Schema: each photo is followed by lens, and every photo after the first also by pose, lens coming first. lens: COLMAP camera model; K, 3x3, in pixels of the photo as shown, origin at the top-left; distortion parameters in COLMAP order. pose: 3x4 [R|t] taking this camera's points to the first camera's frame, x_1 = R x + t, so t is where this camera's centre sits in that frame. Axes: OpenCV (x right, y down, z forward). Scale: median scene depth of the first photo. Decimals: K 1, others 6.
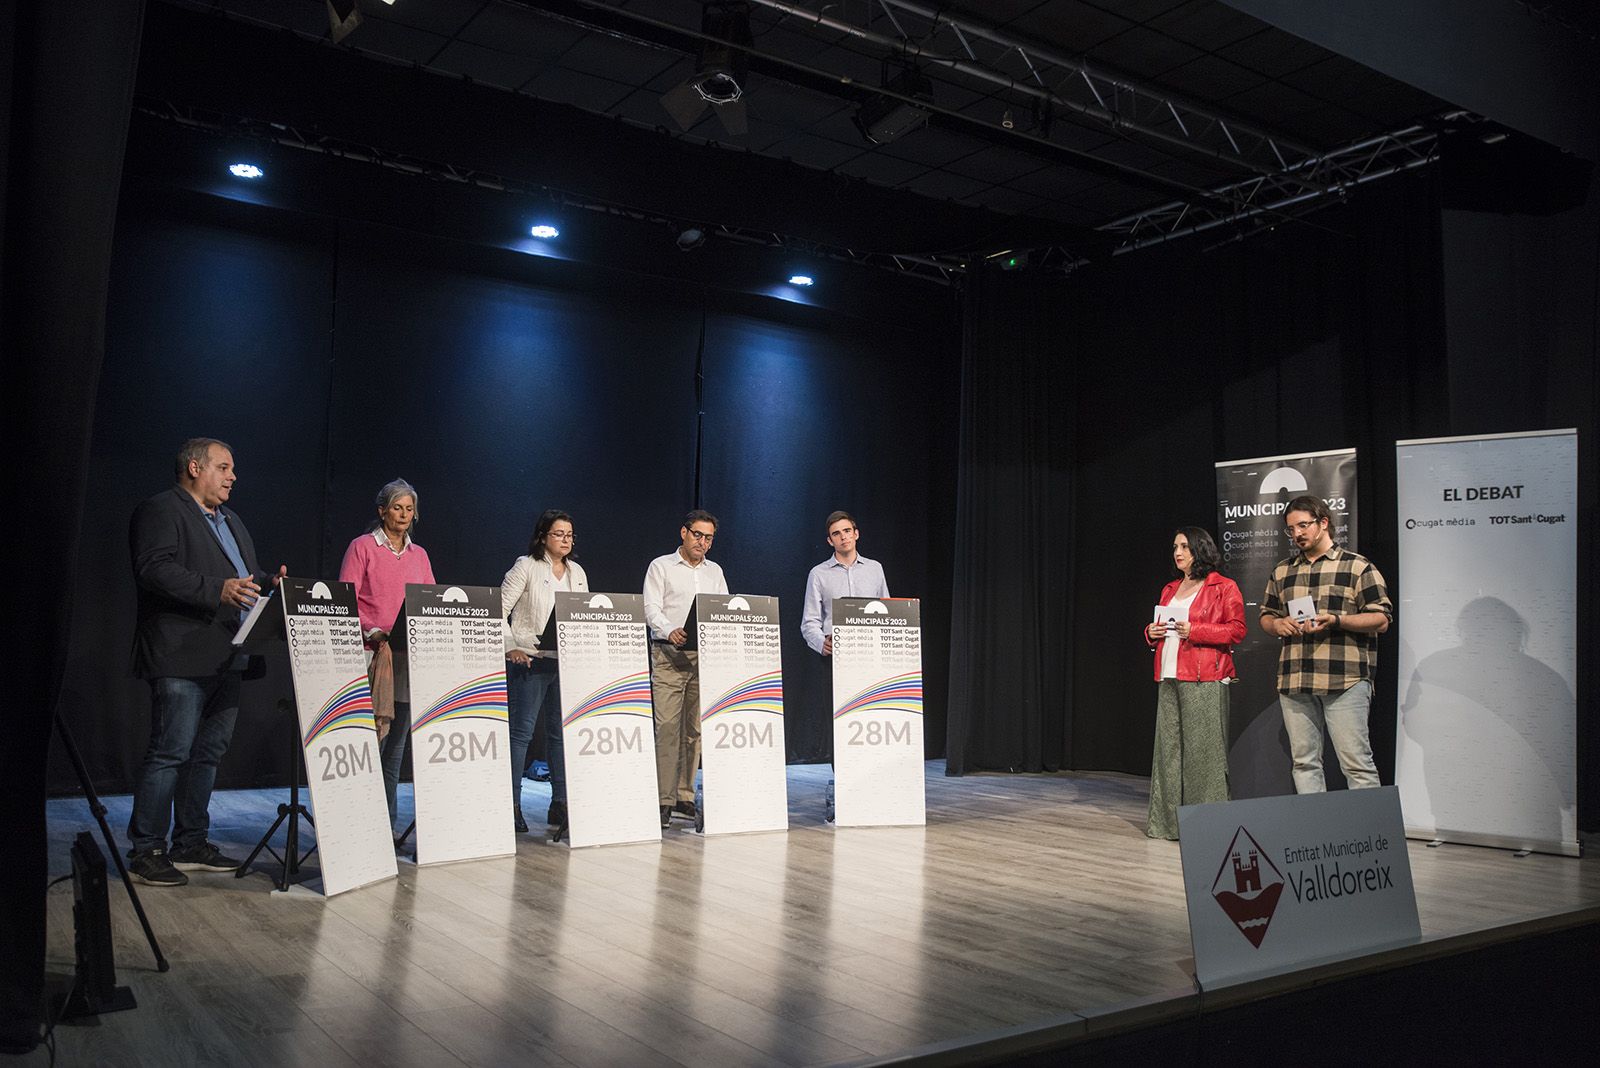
lens RADIAL K [[1339.0, 0, 800.0], [0, 1339.0, 534.0], [0, 0, 1]] dist [-0.044629, 0.003900]
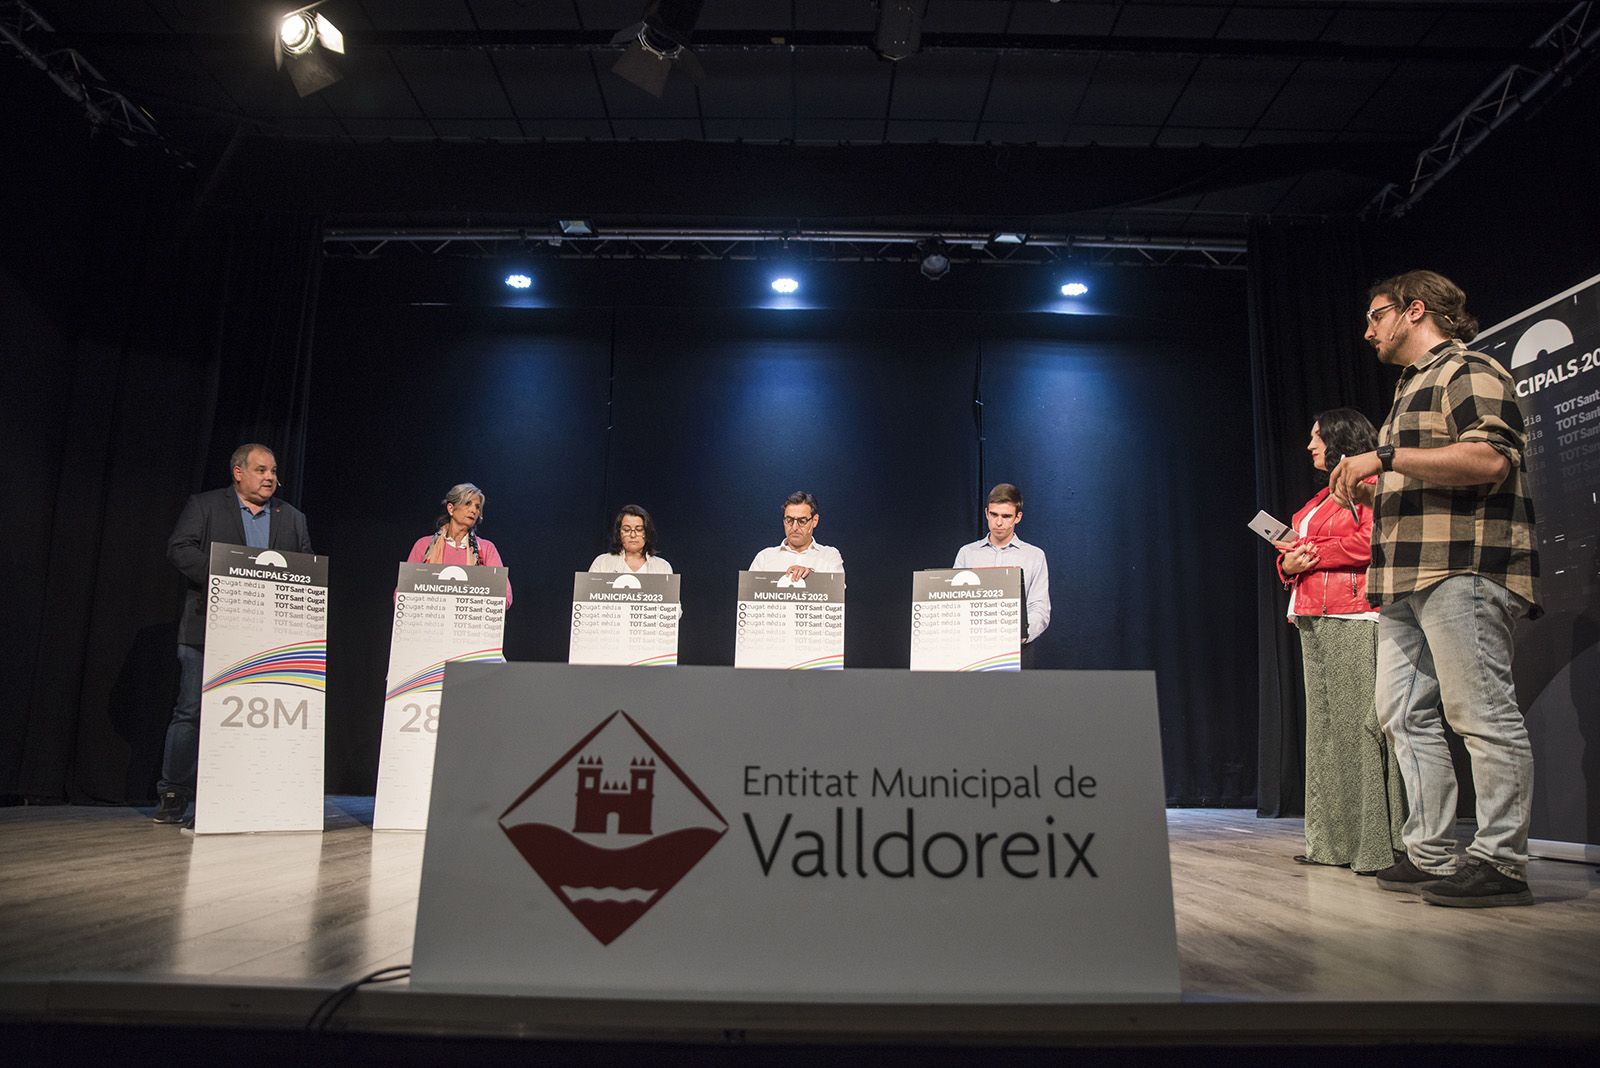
lens RADIAL K [[1104.5, 0, 791.6], [0, 1104.5, 522.5], [0, 0, 1]] dist [-0.124733, 0.085832]
pose [[0.818737, -0.121141, -0.561243, 0.444280], [0.043095, 0.987697, -0.150322, 0.147986], [0.572549, 0.098888, 0.813885, 0.466608]]
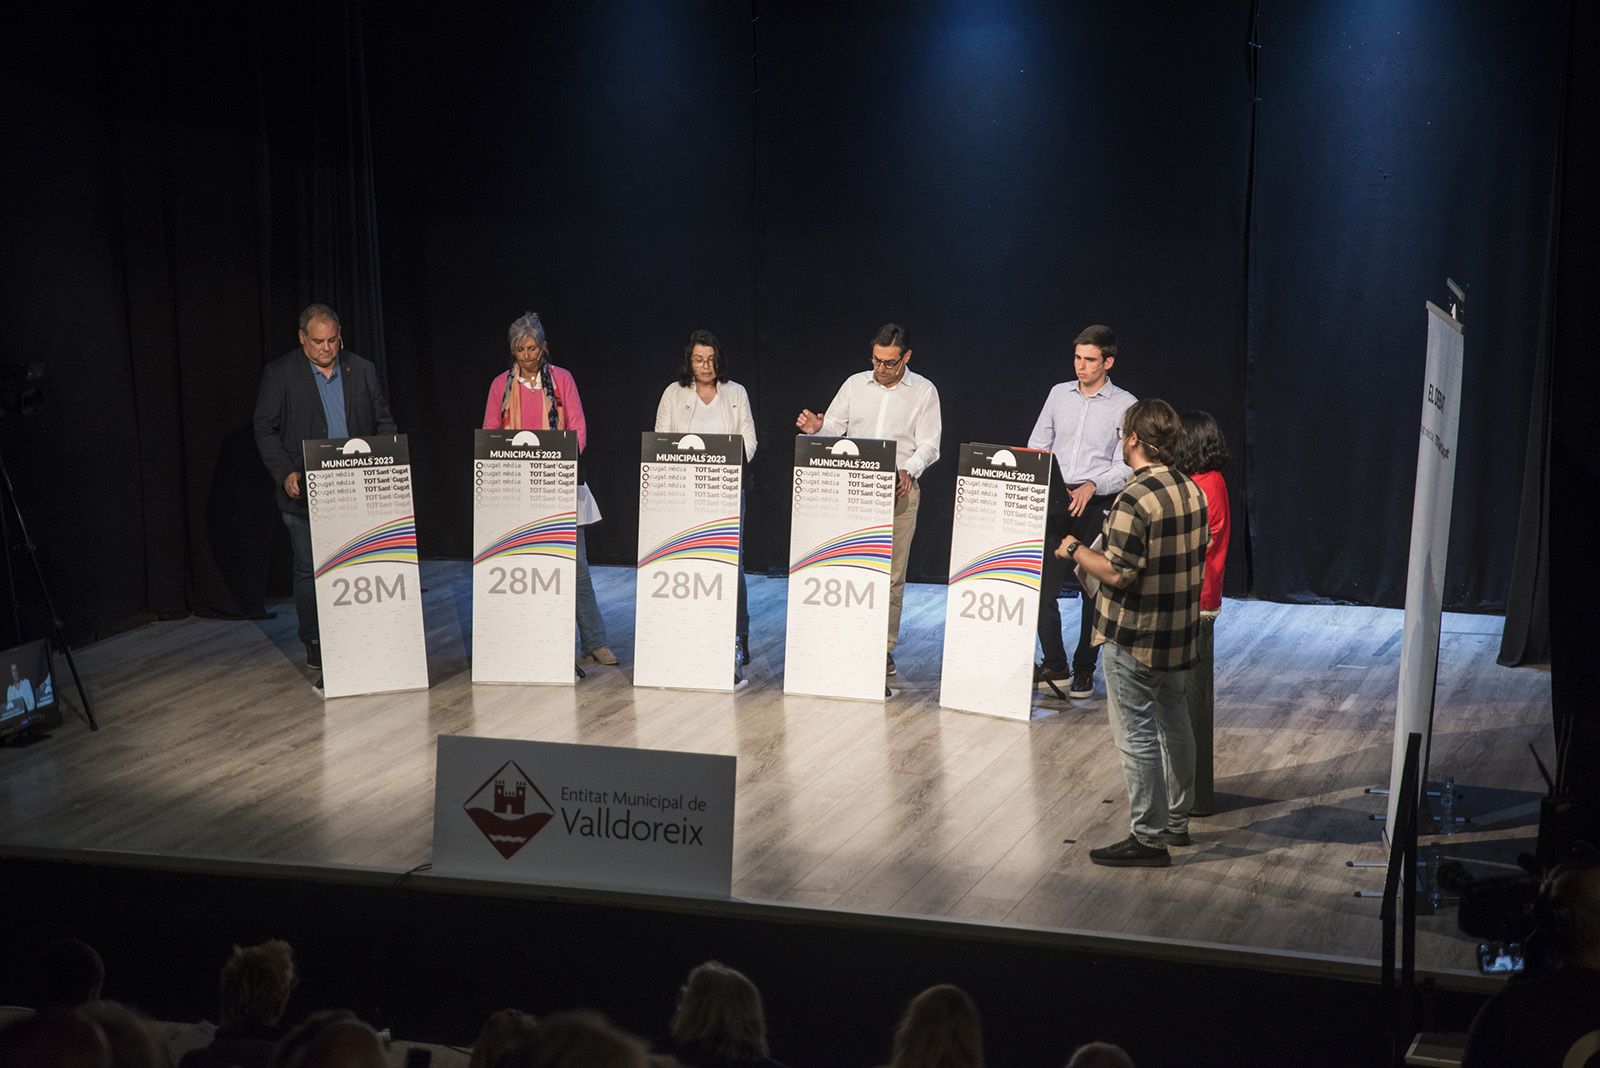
lens RADIAL K [[2999.9, 0, 800.0], [0, 2999.9, 534.0], [0, 0, 1]] dist [0.204862, 0.001280]
pose [[0.600108, 0.114598, -0.791668, 1.811399], [0.077673, 0.976660, 0.200255, -0.349379], [0.796139, -0.181666, 0.577200, -0.225743]]
